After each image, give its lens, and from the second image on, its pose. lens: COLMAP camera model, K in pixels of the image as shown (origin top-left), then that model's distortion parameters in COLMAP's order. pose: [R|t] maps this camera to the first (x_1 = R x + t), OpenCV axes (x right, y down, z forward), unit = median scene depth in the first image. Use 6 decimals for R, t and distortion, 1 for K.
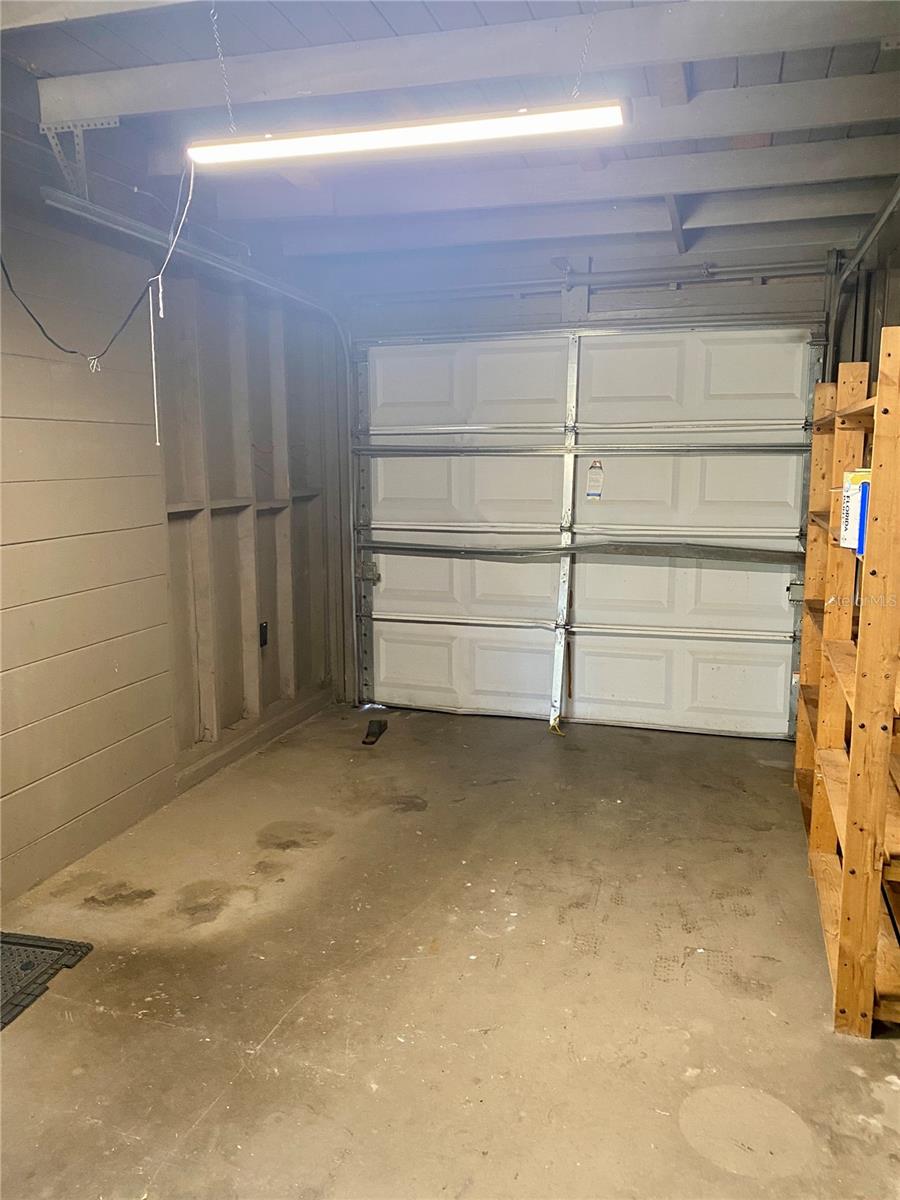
lens RADIAL K [[891.7, 0, 460.9], [0, 891.7, 573.5], [0, 0, 1]] dist [0.006321, -0.003732]
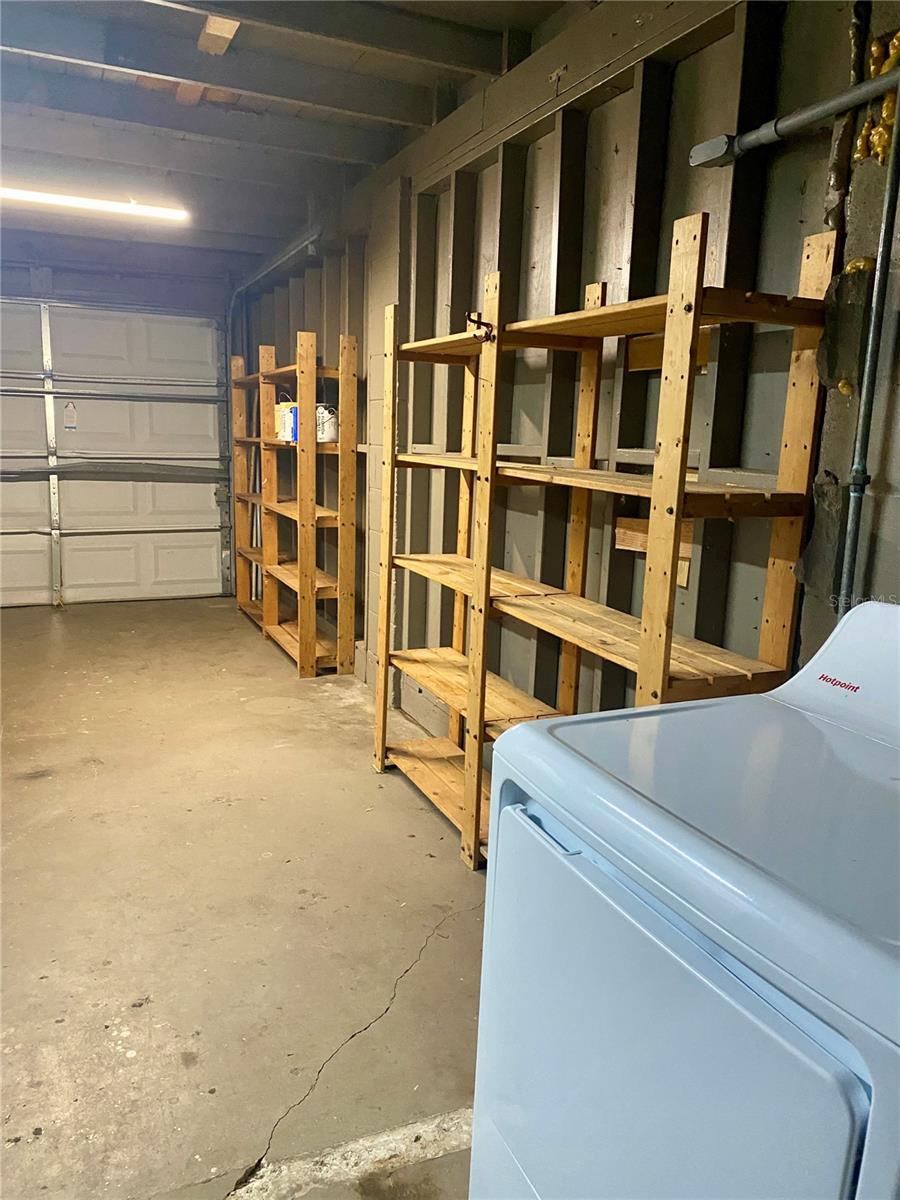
lens RADIAL K [[891.7, 0, 460.9], [0, 891.7, 573.5], [0, 0, 1]] dist [0.006321, -0.003732]
pose [[0.750365, -0.083286, 0.655756, -0.468934], [0.061932, 0.996525, 0.055699, 0.137160], [-0.658116, -0.001183, 0.752916, -0.586113]]
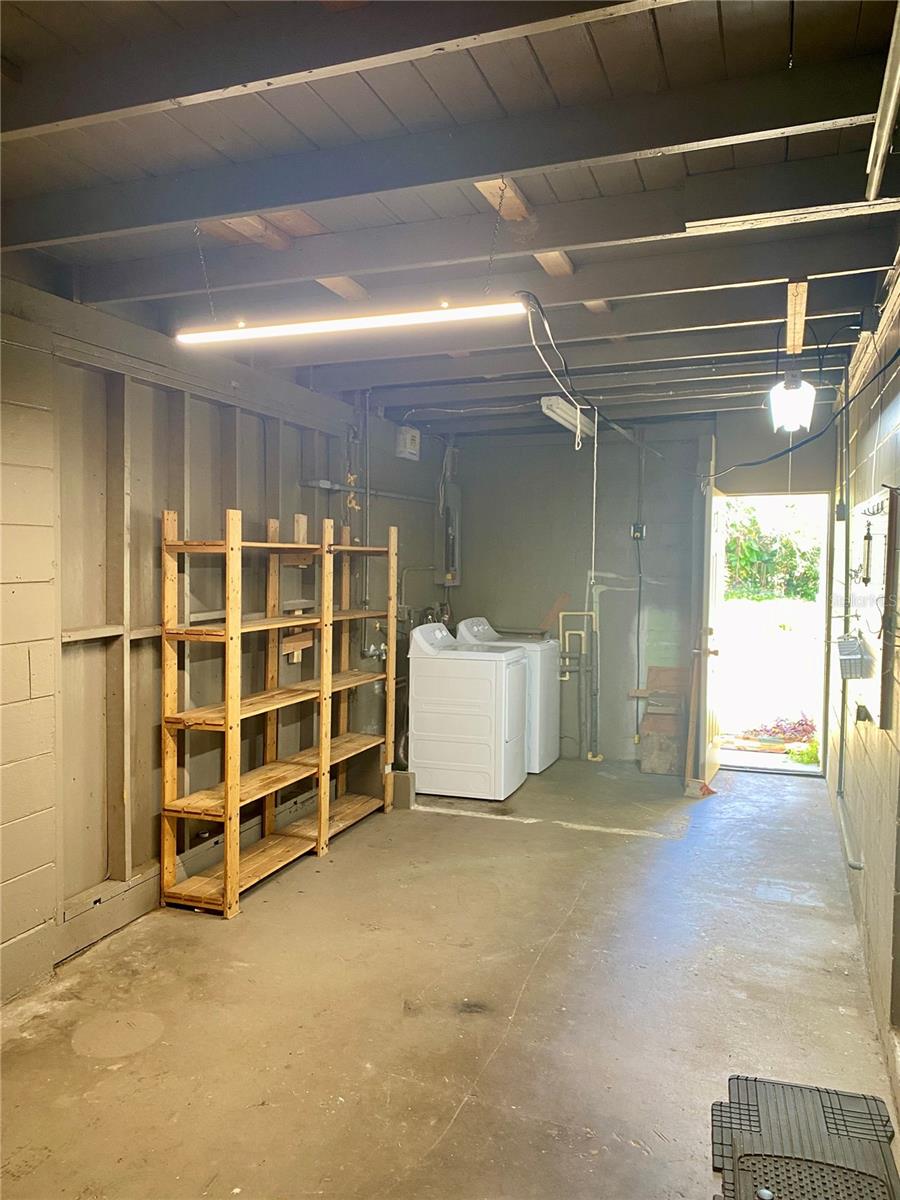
lens RADIAL K [[891.7, 0, 460.9], [0, 891.7, 573.5], [0, 0, 1]] dist [0.006321, -0.003732]
pose [[-0.998464, -0.015910, 0.053064, -0.197102], [-0.006625, 0.985289, 0.170767, -0.239224], [-0.055000, 0.170153, -0.983882, 1.464623]]
